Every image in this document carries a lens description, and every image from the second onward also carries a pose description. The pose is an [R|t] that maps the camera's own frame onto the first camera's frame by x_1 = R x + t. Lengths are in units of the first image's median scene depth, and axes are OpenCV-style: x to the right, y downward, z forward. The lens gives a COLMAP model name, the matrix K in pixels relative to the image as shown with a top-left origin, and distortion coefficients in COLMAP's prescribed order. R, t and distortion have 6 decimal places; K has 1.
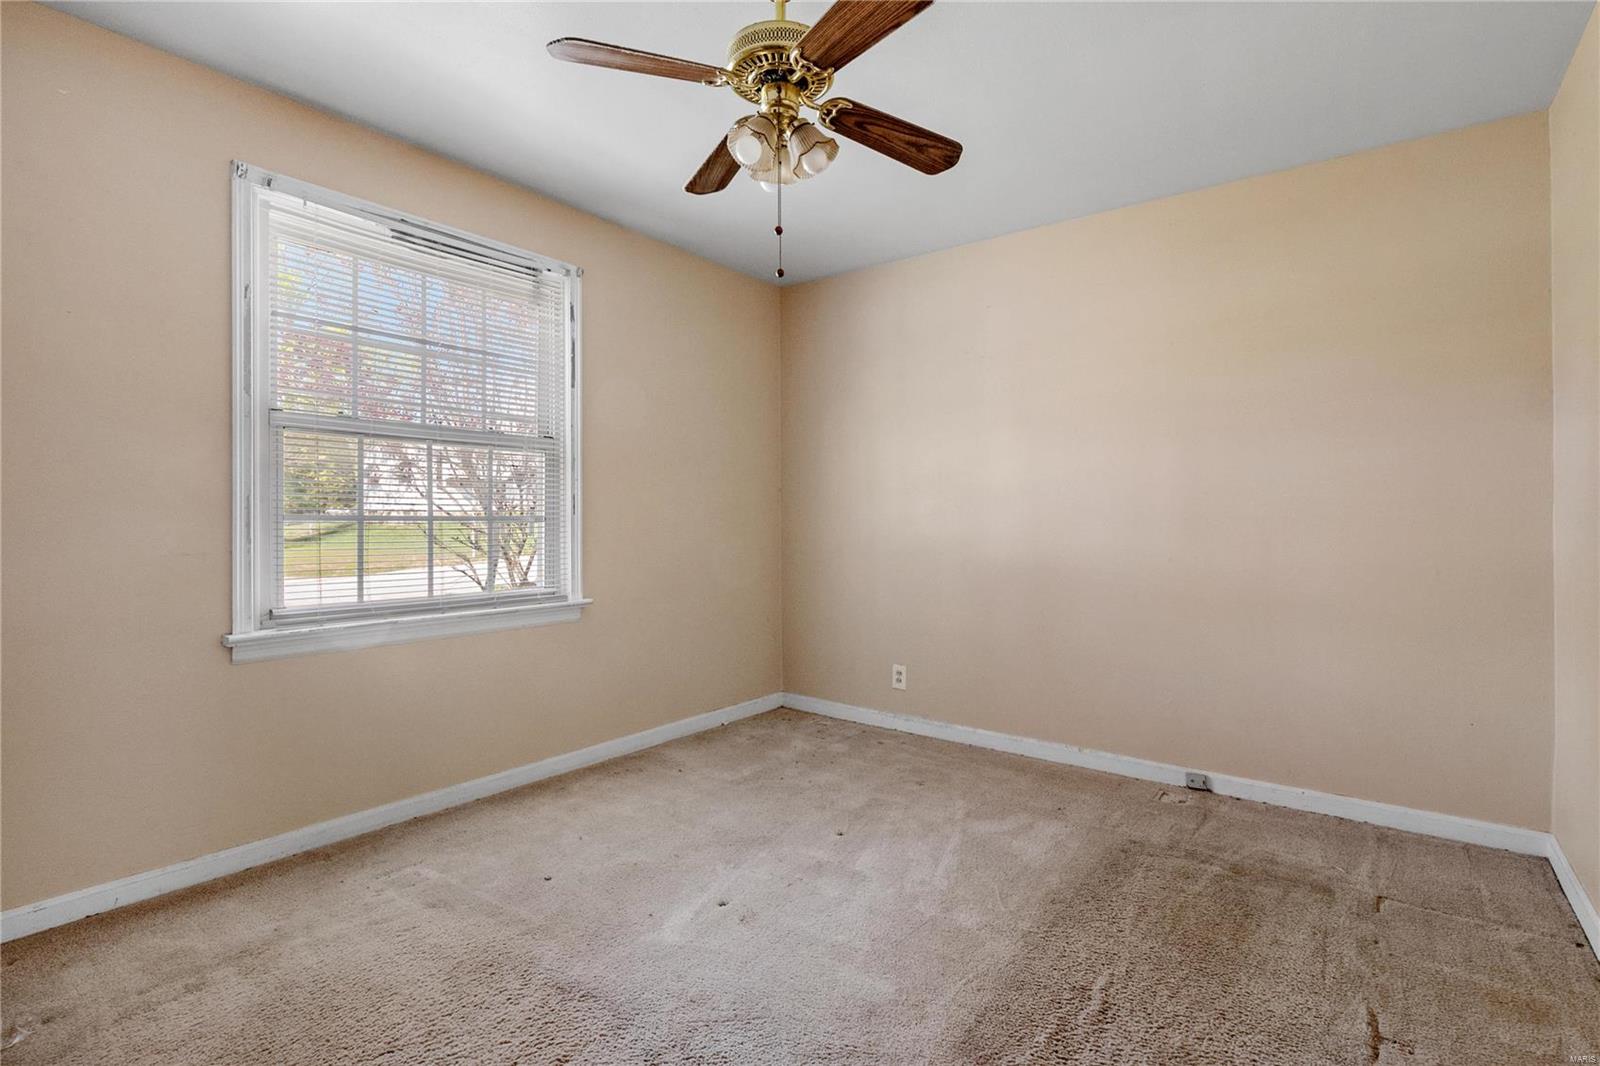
lens RADIAL K [[774.1, 0, 800.0], [0, 774.1, 533.0], [0, 0, 1]] dist [-0.003688, -0.000839]
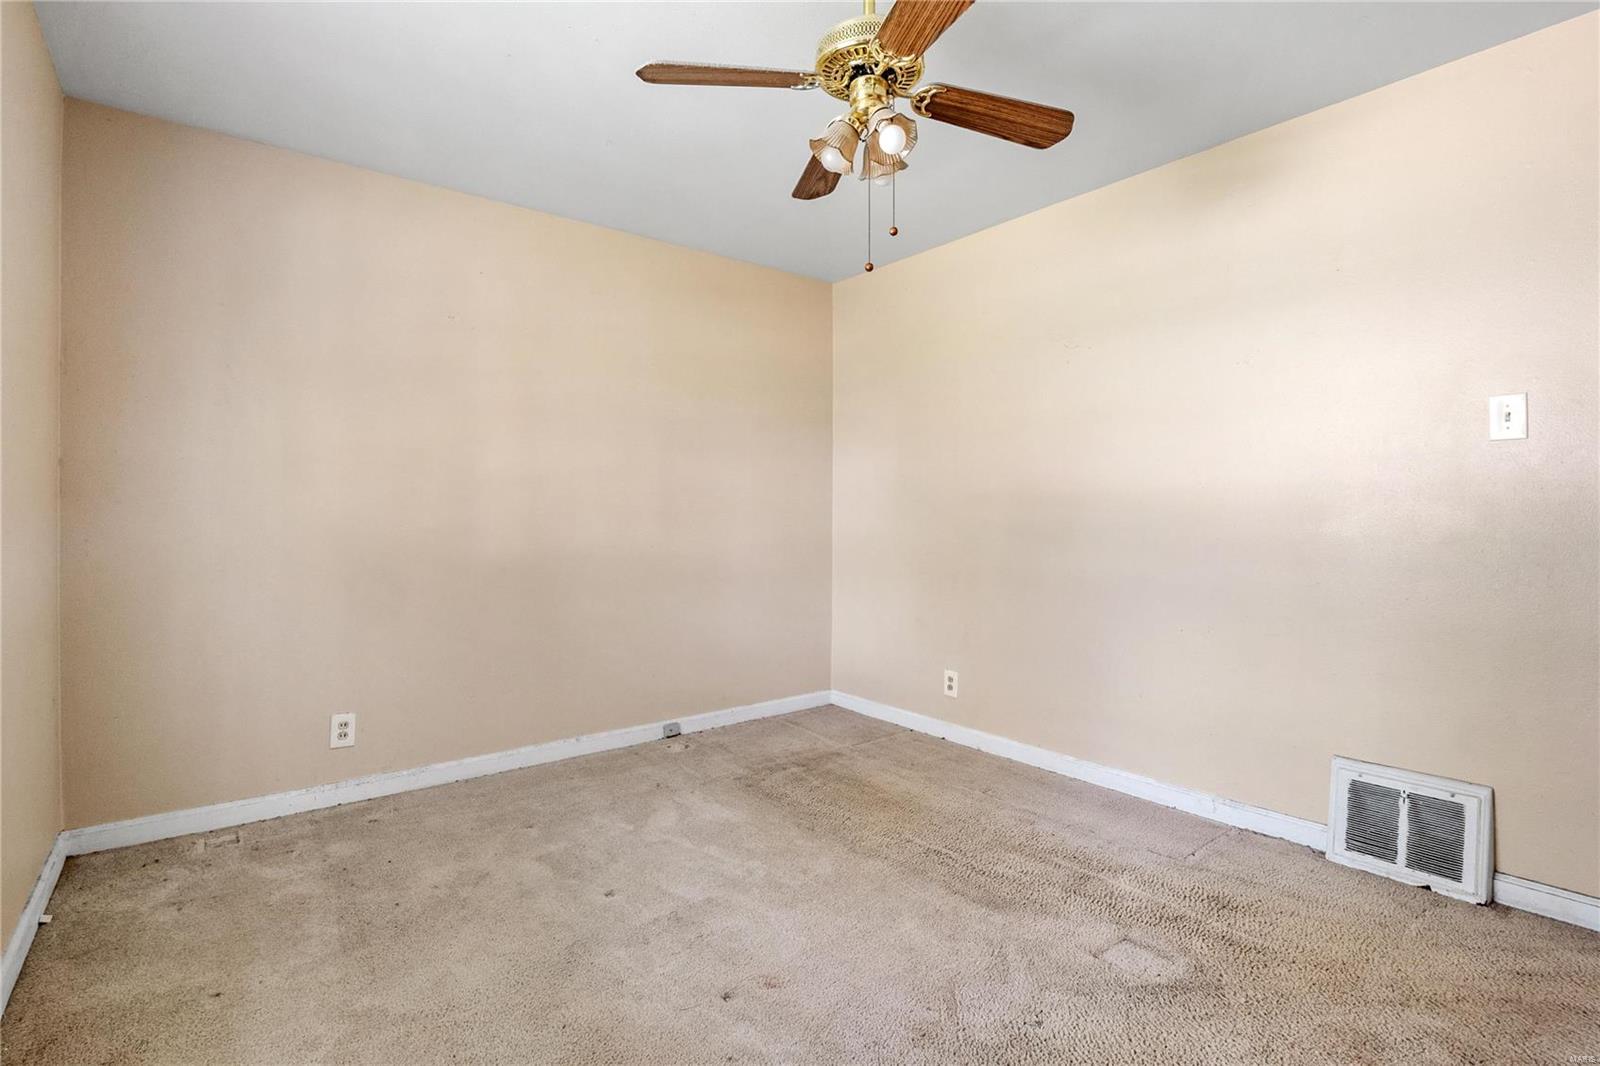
lens RADIAL K [[774.1, 0, 800.0], [0, 774.1, 533.0], [0, 0, 1]] dist [-0.003688, -0.000839]
pose [[0.232387, -0.033576, 0.972044, -0.620064], [0.018282, 0.999378, 0.030149, -0.018185], [-0.972452, 0.010765, 0.232857, 0.537740]]
